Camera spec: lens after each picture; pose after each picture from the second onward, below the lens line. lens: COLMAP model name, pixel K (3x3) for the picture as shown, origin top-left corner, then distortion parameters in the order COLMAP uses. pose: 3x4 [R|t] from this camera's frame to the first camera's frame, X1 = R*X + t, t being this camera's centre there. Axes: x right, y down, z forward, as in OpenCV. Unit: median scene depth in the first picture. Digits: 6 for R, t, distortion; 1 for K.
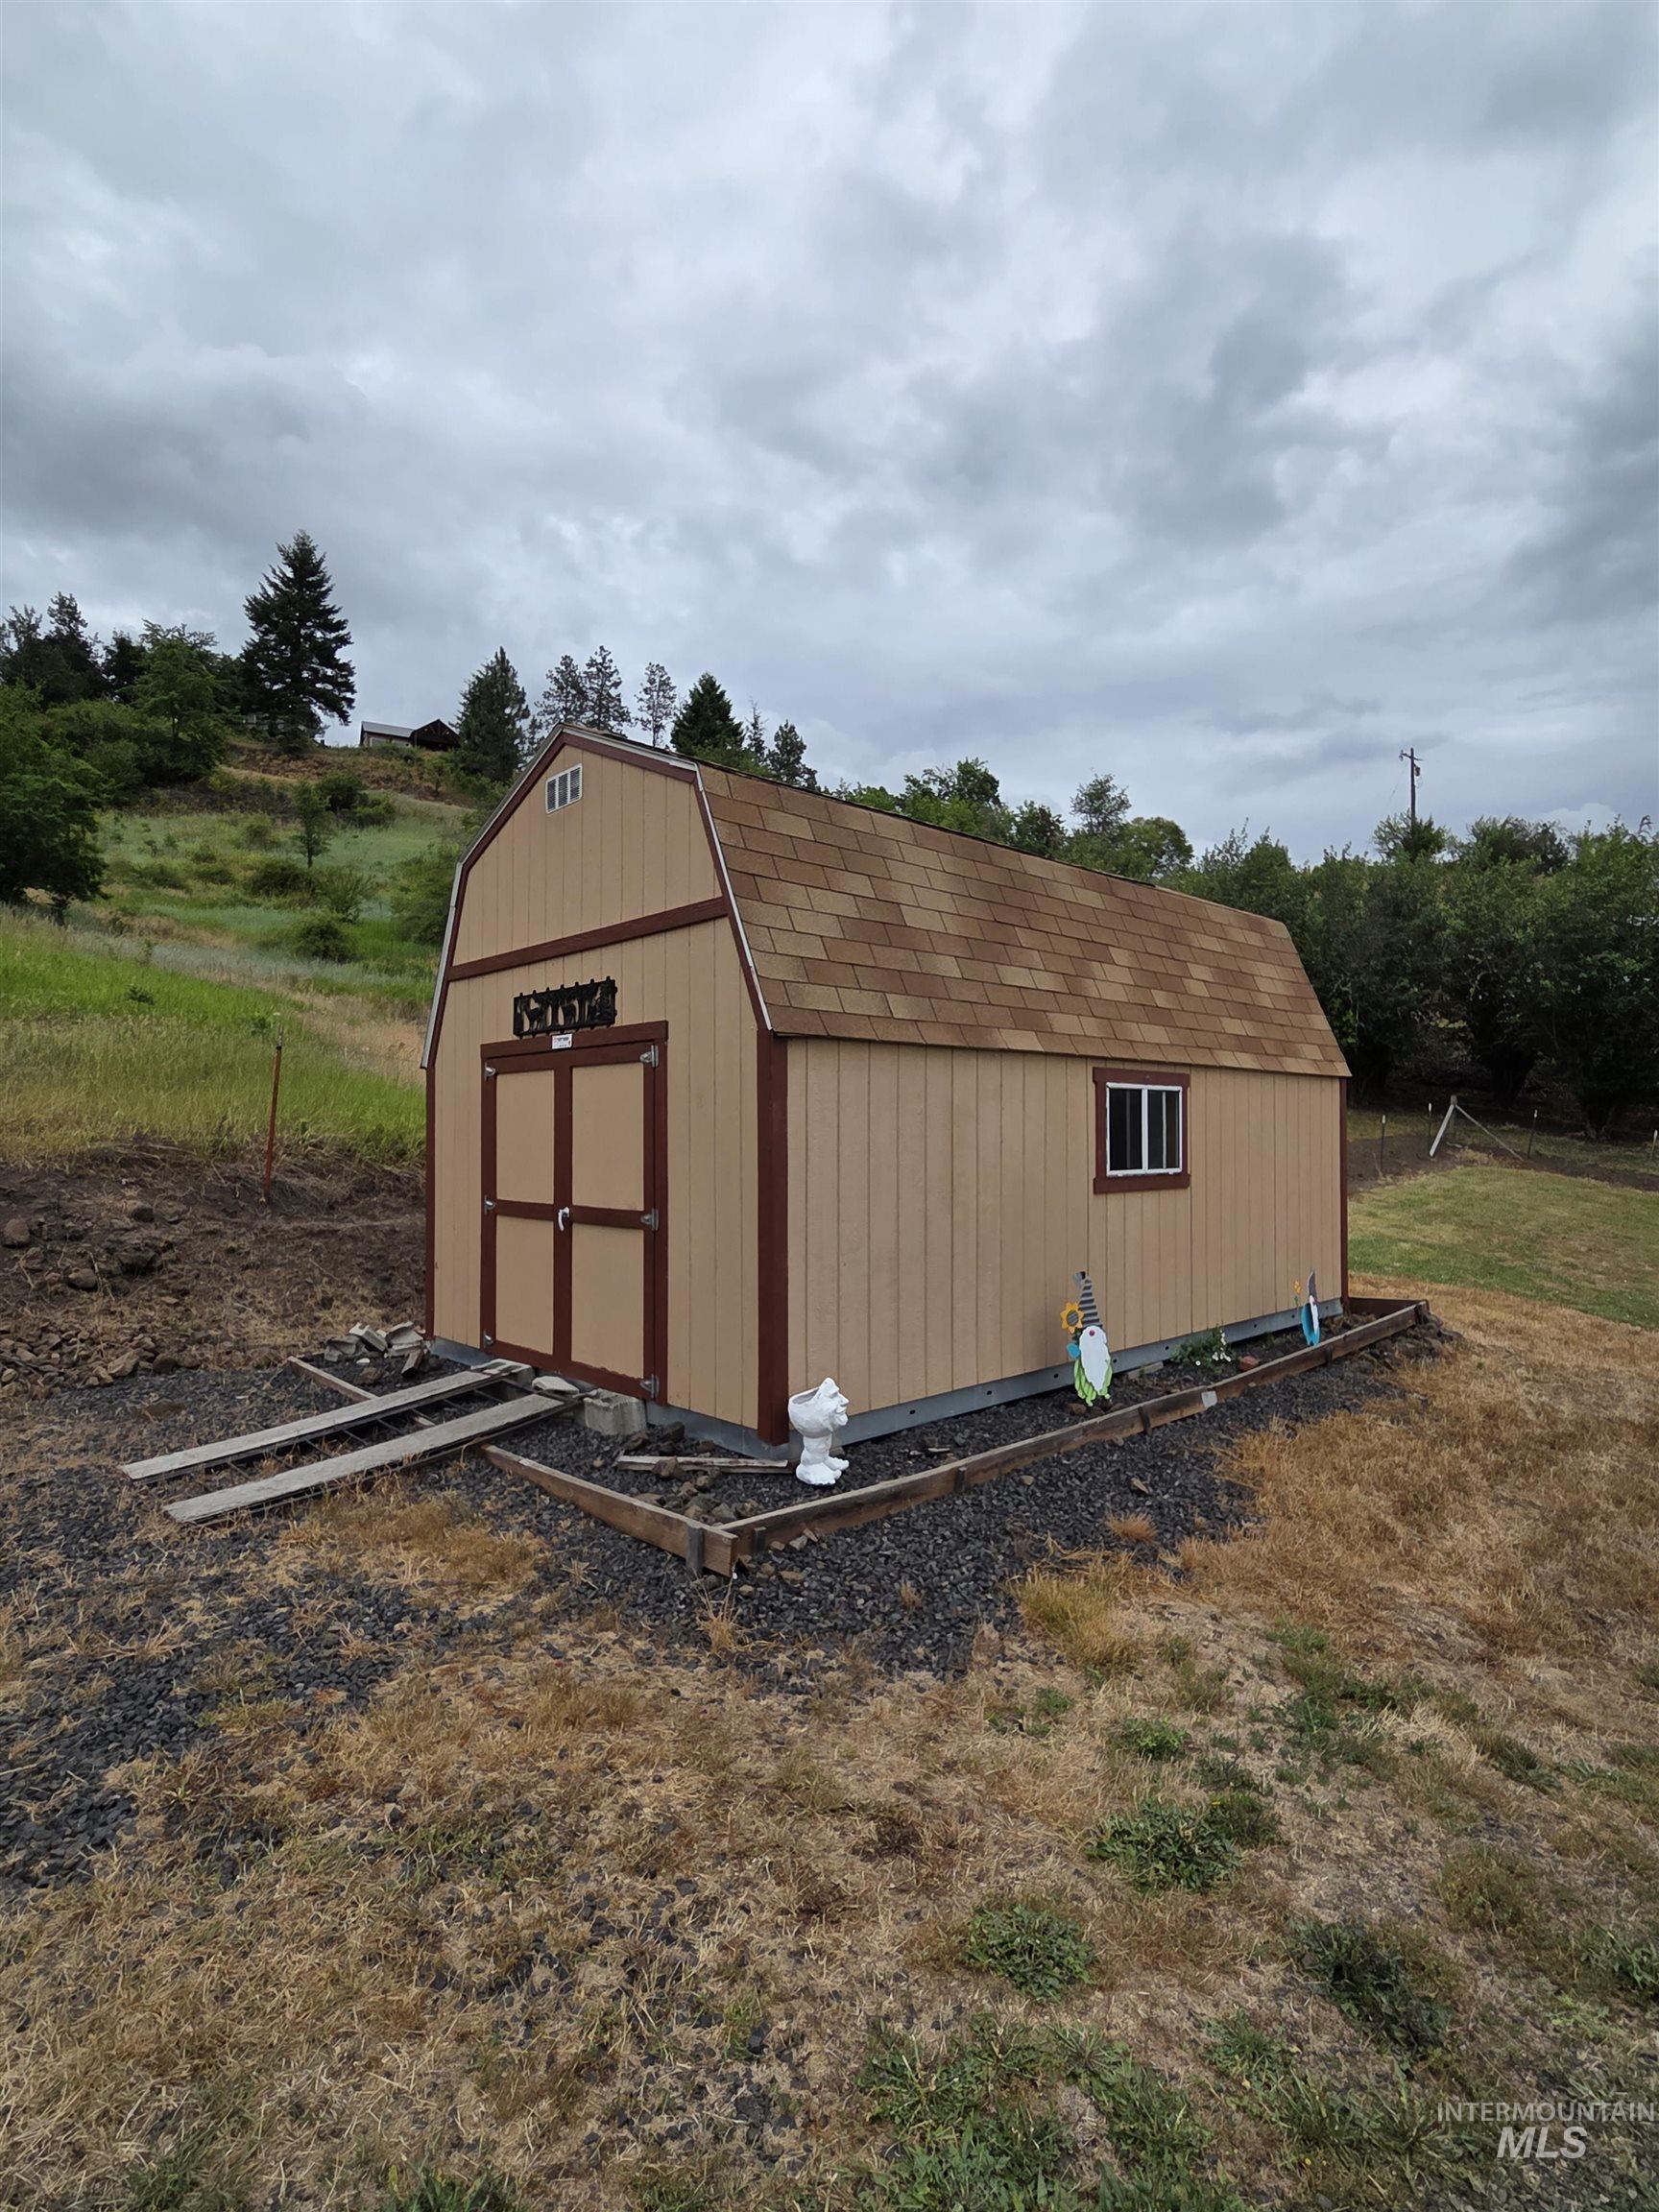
lens RADIAL K [[1140.0, 0, 840.6], [0, 1140.0, 1102.8], [0, 0, 1]] dist [-0.004571, -0.000177]
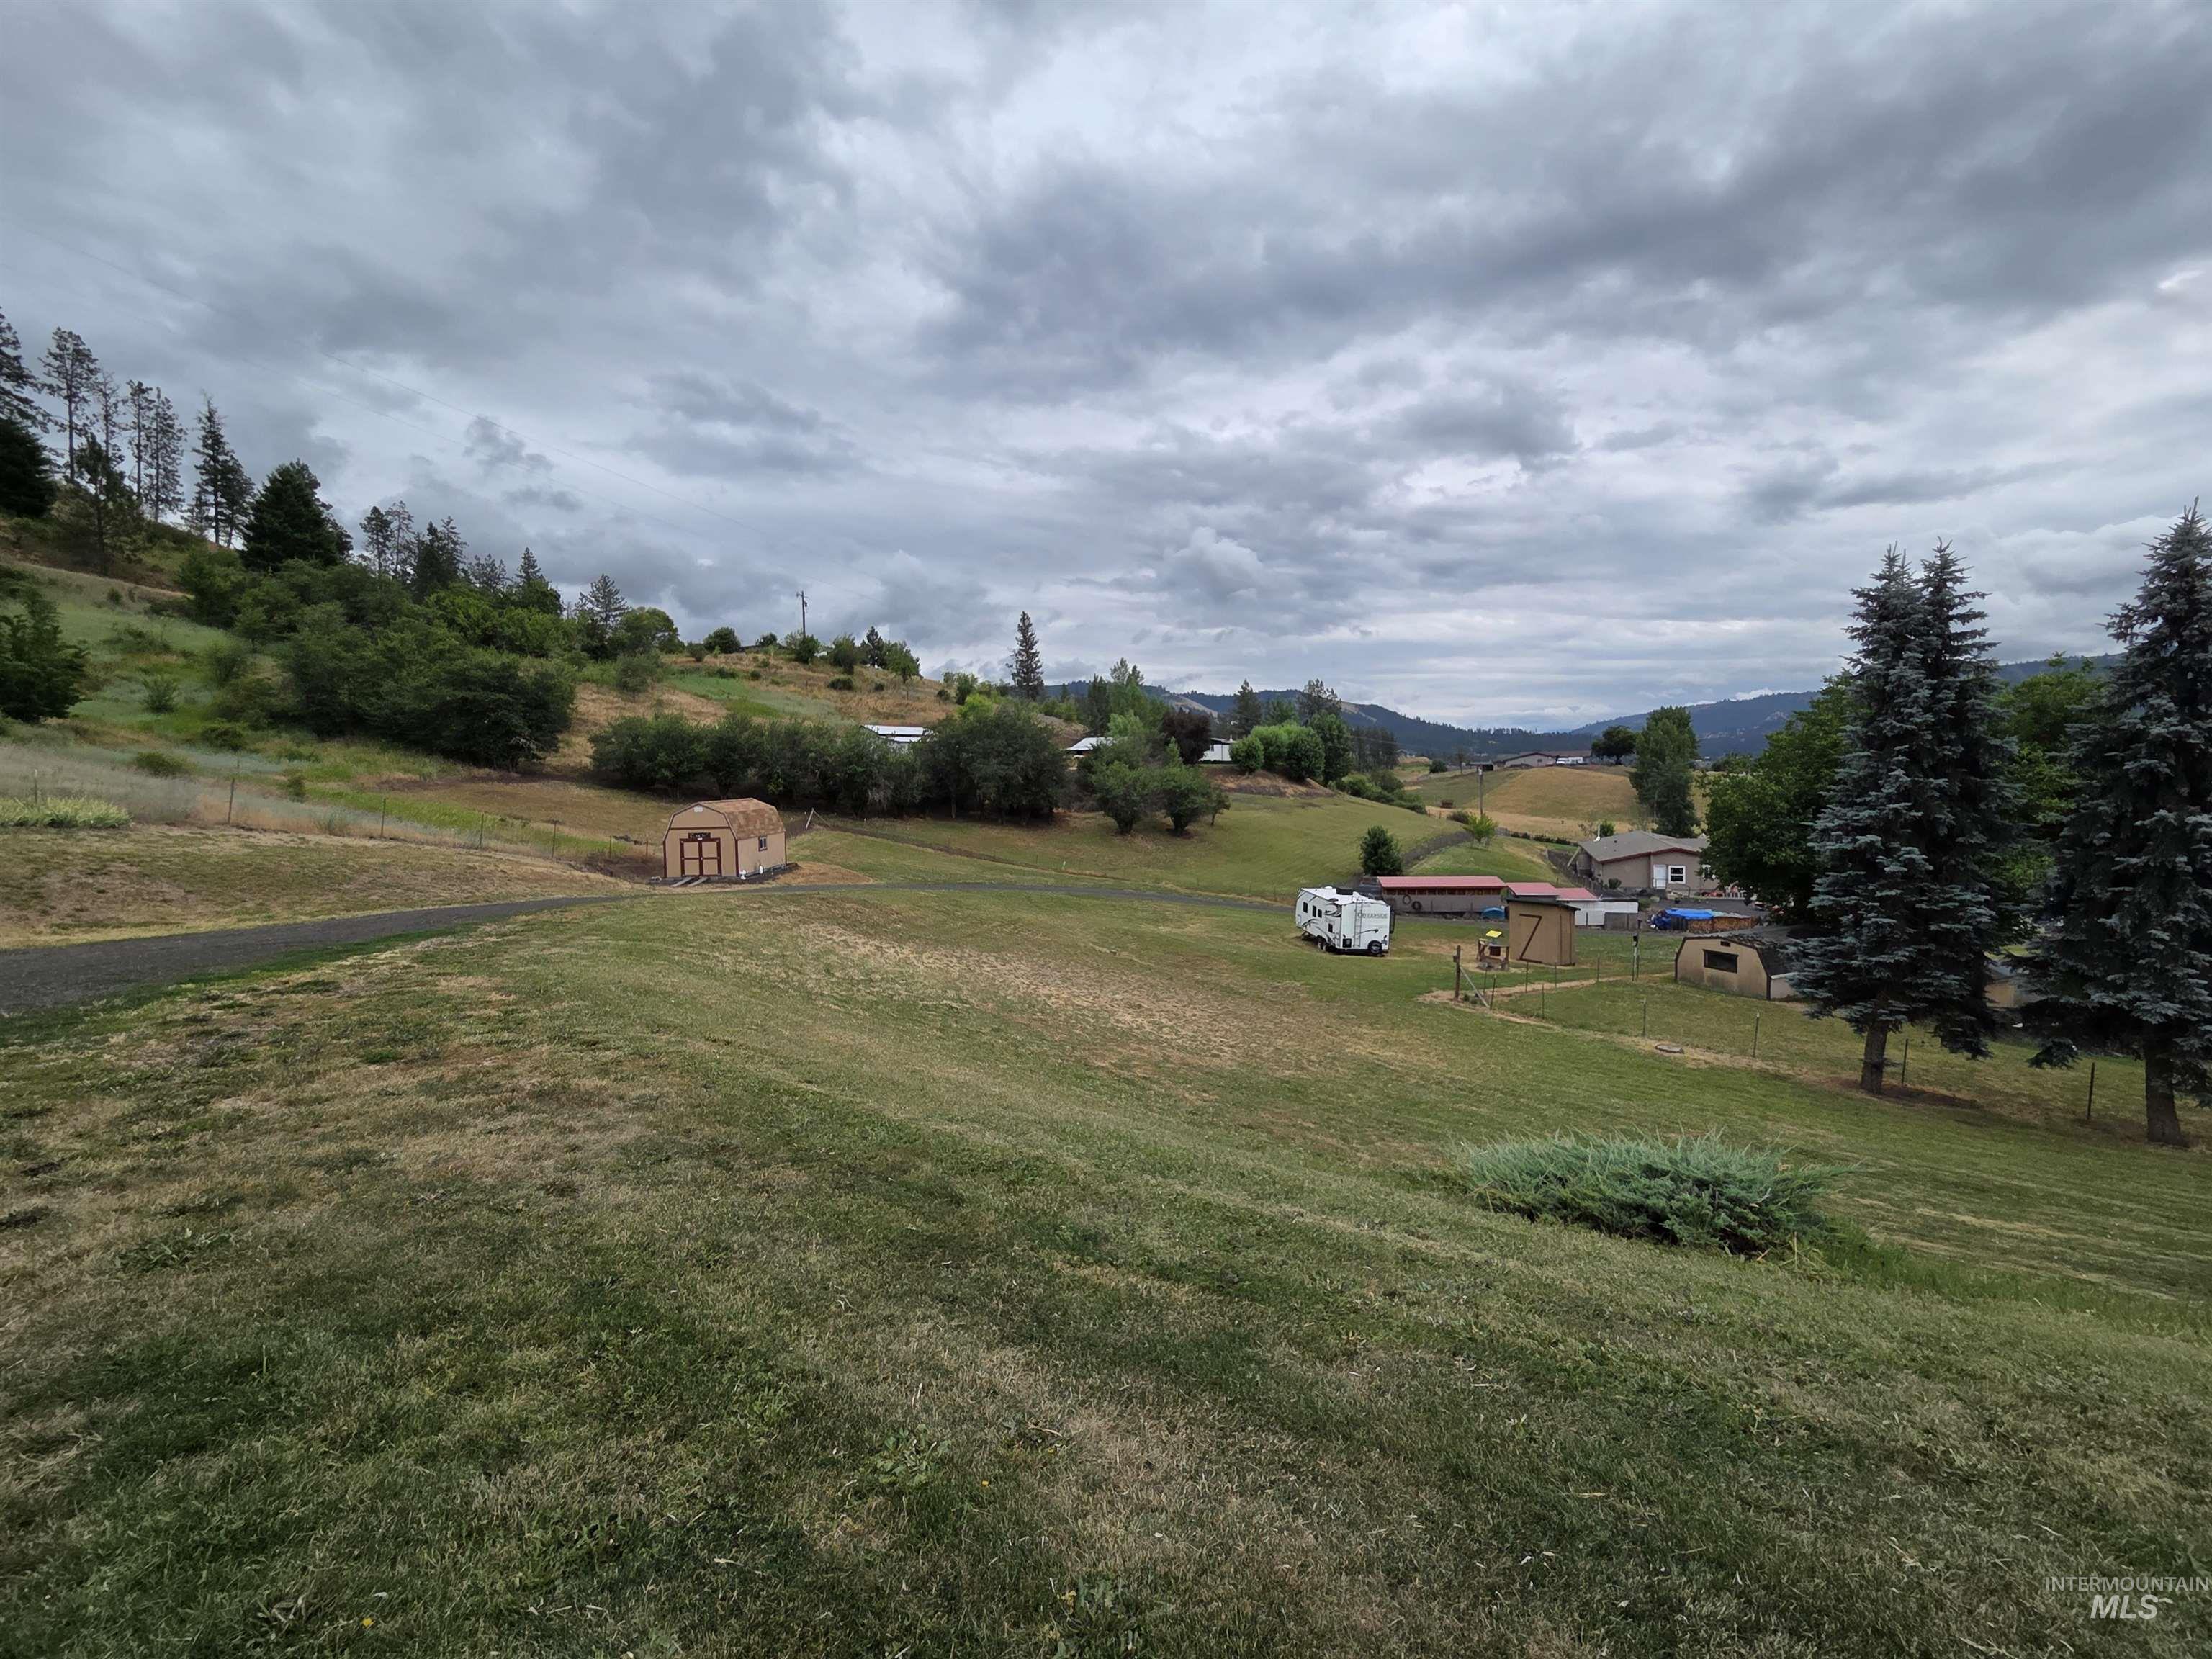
lens RADIAL K [[906.4, 0, 1116.1], [0, 906.4, 820.4], [0, 0, 1]] dist [0.004766, -0.000565]
pose [[0.706722, -0.051030, 0.705648, -0.747926], [-0.001487, 0.997286, 0.073609, -0.184175], [-0.707489, -0.053070, 0.704729, -1.591529]]
